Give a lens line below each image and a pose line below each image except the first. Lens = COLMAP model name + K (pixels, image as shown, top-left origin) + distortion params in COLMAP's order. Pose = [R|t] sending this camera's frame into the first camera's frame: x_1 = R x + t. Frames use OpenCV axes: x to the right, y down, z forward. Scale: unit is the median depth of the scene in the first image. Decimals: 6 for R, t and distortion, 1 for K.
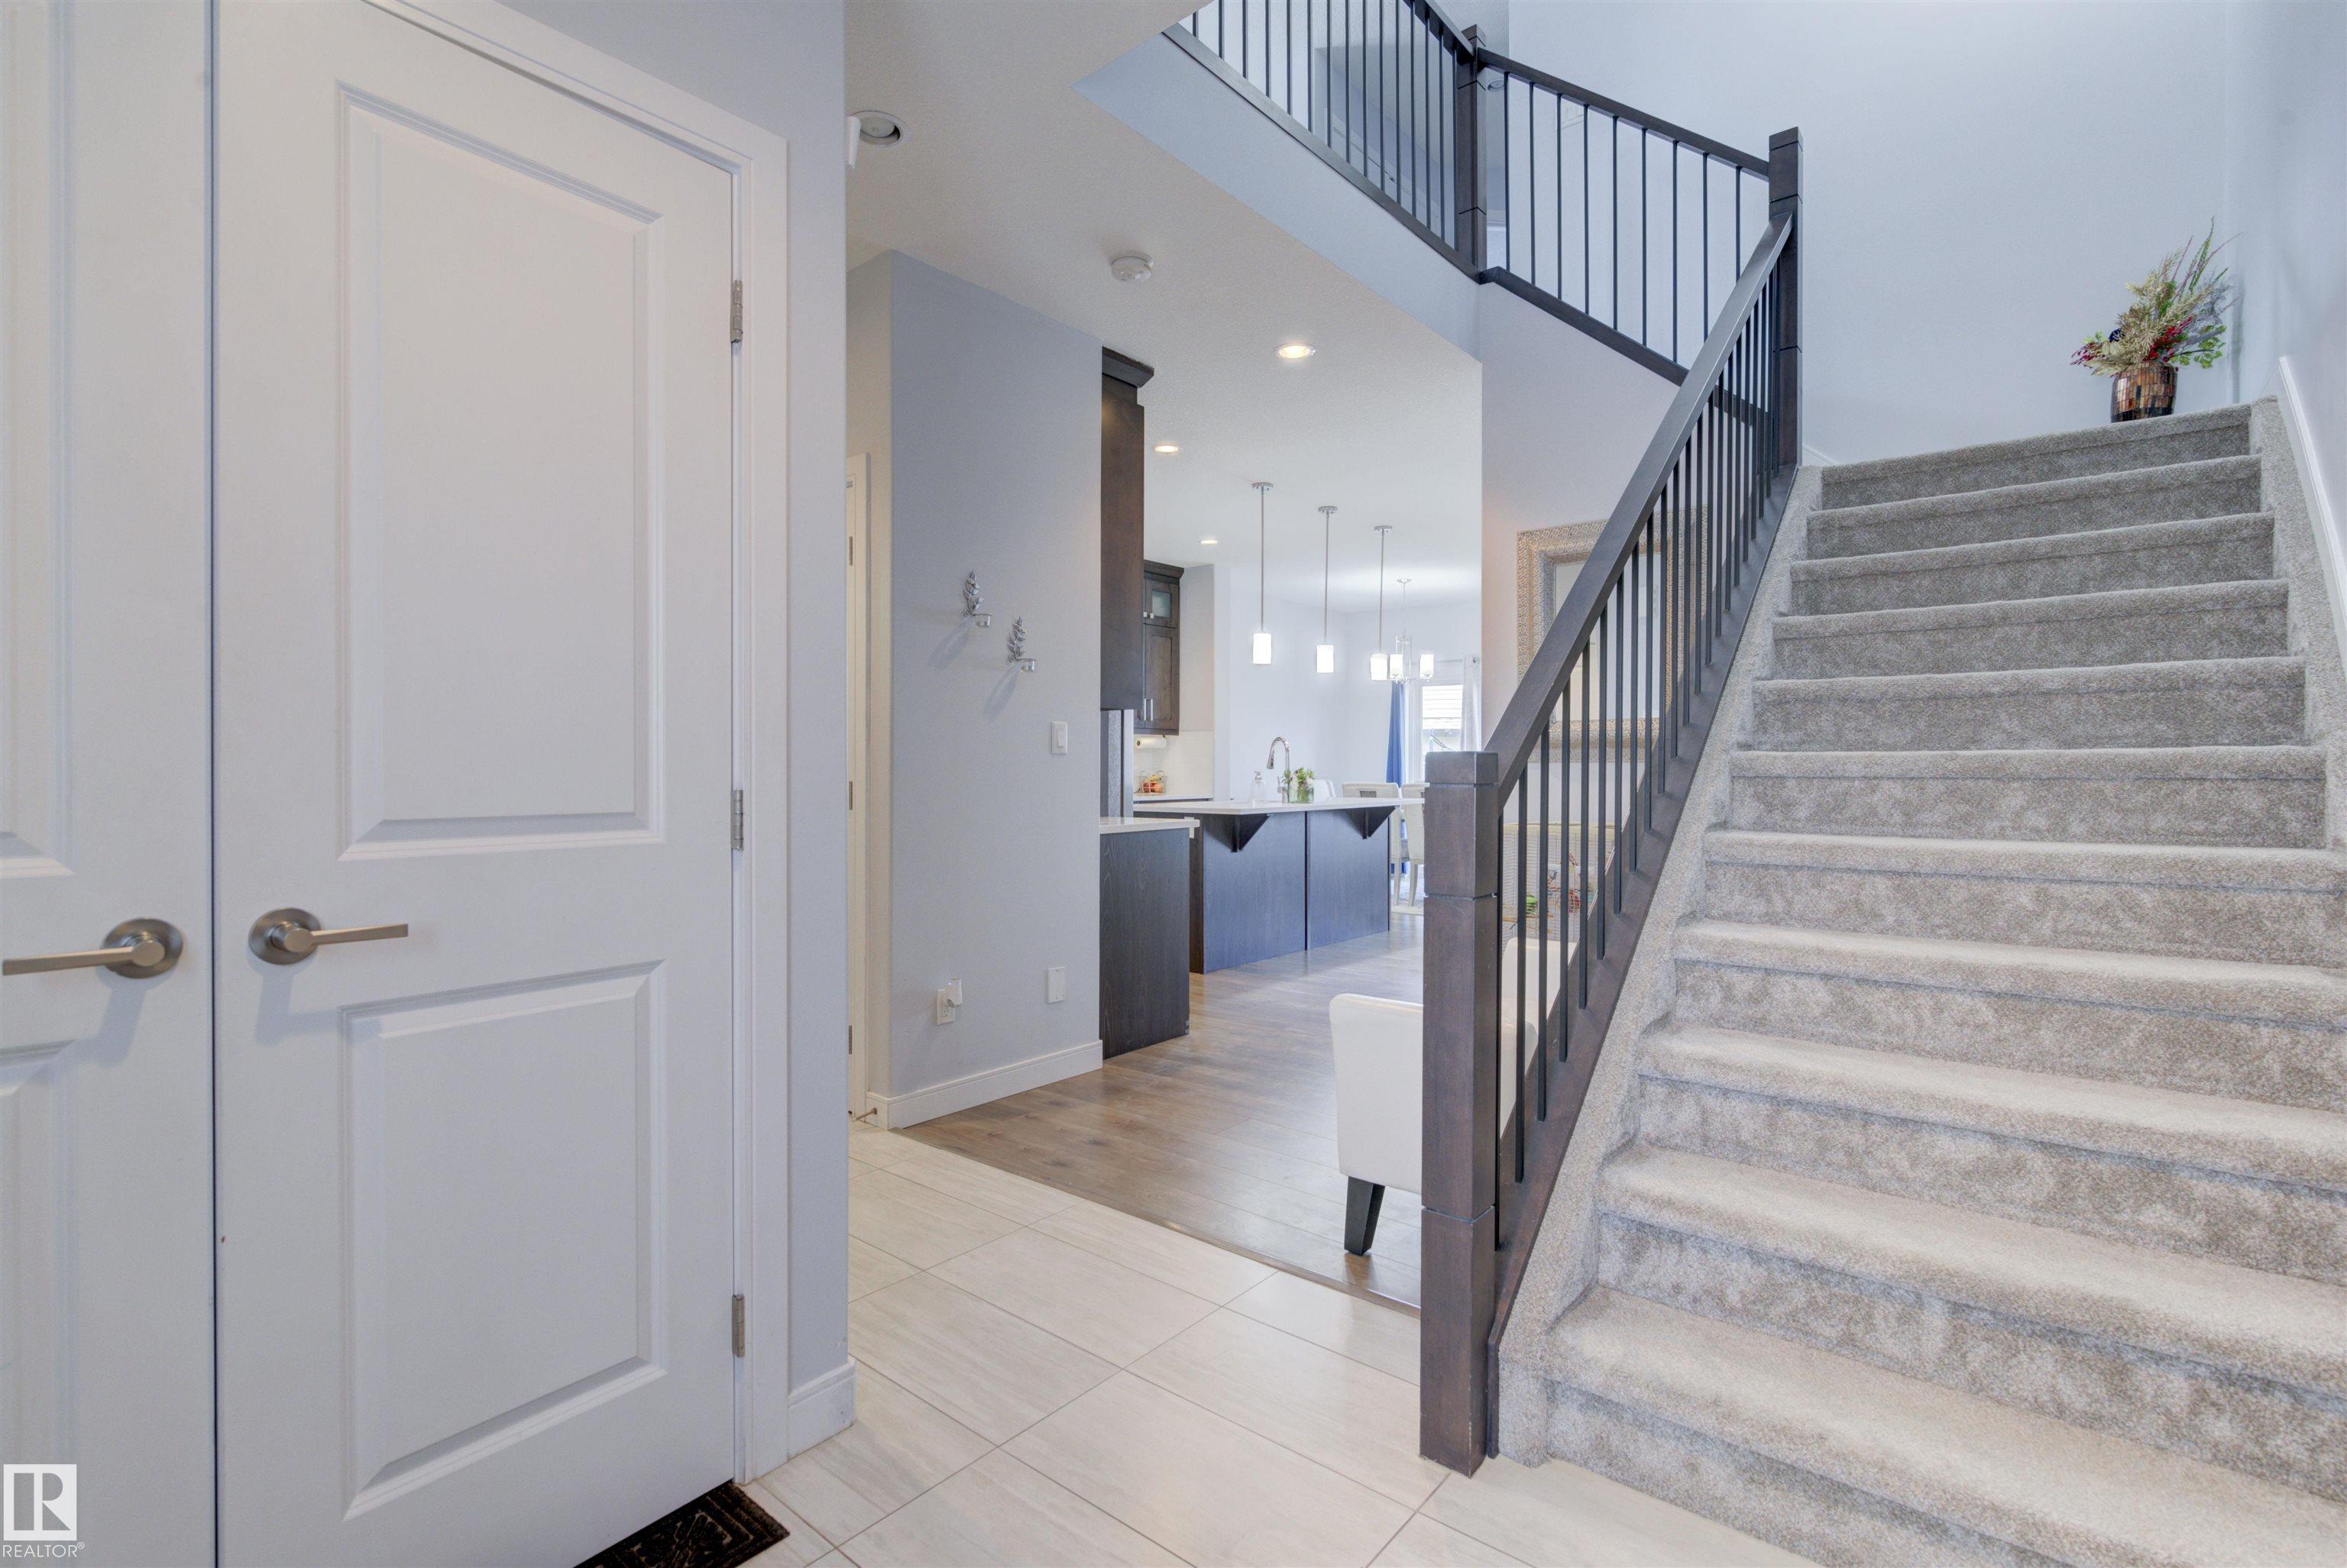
lens RADIAL K [[1068.9, 0, 1173.5], [0, 1068.9, 784.0], [0, 0, 1]] dist [-0.001645, -0.000025]
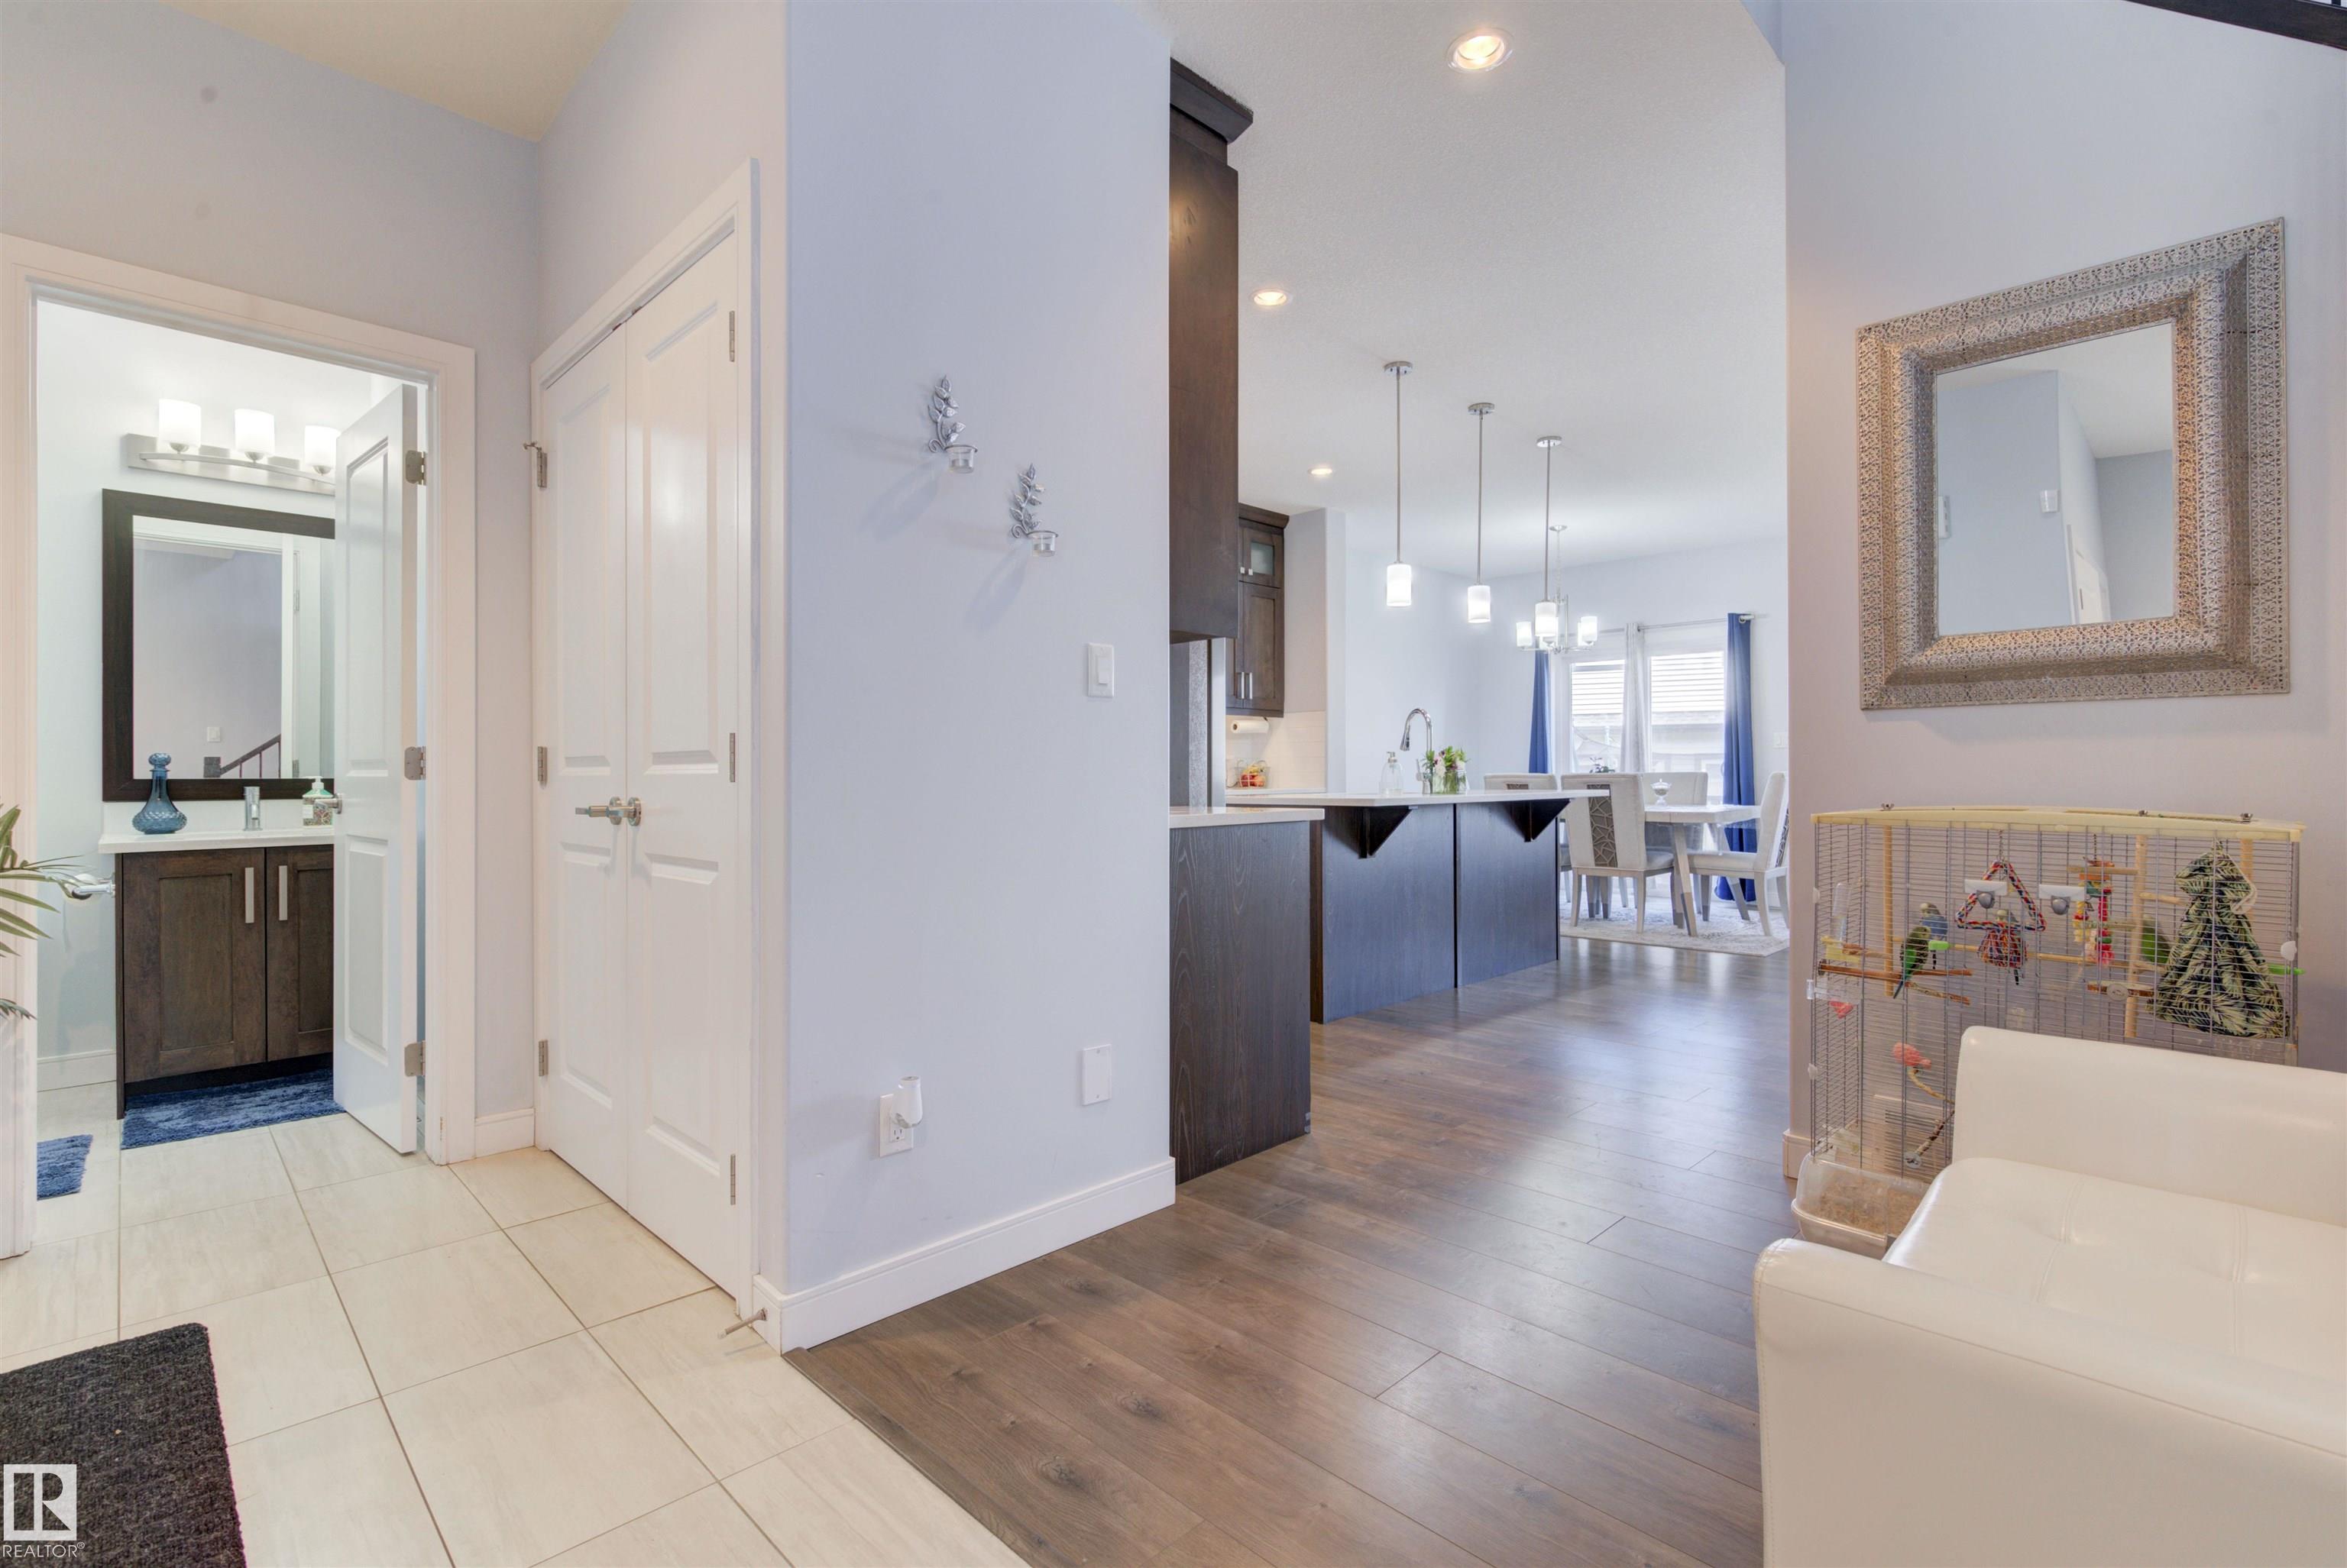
lens RADIAL K [[1068.9, 0, 1173.5], [0, 1068.9, 784.0], [0, 0, 1]] dist [-0.001645, -0.000025]
pose [[0.995763, -0.004082, -0.091869, -0.007664], [0.003517, 0.999974, -0.006315, 0.020942], [0.091893, 0.005965, 0.995751, 0.315415]]
